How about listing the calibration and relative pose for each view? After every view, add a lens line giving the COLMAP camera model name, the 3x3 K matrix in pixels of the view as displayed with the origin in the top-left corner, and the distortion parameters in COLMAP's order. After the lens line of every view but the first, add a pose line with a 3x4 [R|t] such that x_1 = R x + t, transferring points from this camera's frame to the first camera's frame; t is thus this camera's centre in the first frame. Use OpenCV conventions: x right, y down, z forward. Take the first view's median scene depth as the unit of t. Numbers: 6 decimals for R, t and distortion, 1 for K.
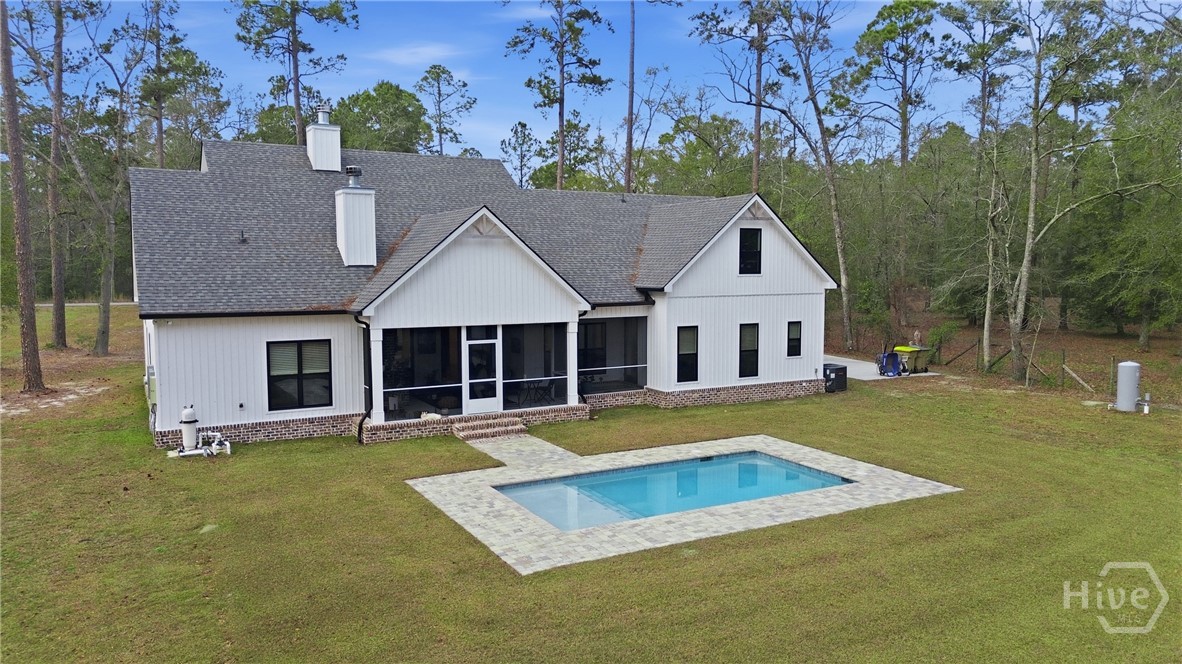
lens RADIAL K [[839.8, 0, 593.8], [0, 839.8, 331.7], [0, 0, 1]] dist [0.065109, -0.063985]
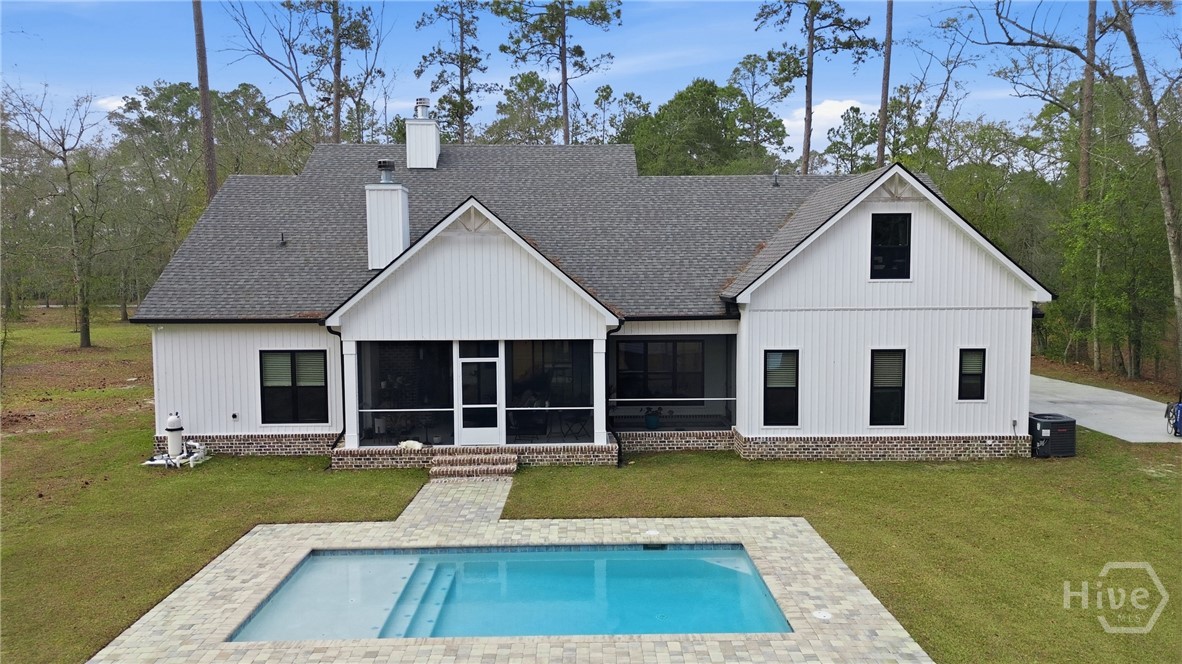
lens RADIAL K [[839.8, 0, 593.8], [0, 839.8, 331.7], [0, 0, 1]] dist [0.065109, -0.063985]
pose [[0.886140, 0.031488, -0.462348, 0.349476], [-0.033072, 0.999442, 0.004680, -0.023430], [0.462237, 0.011144, 0.886686, 0.310626]]
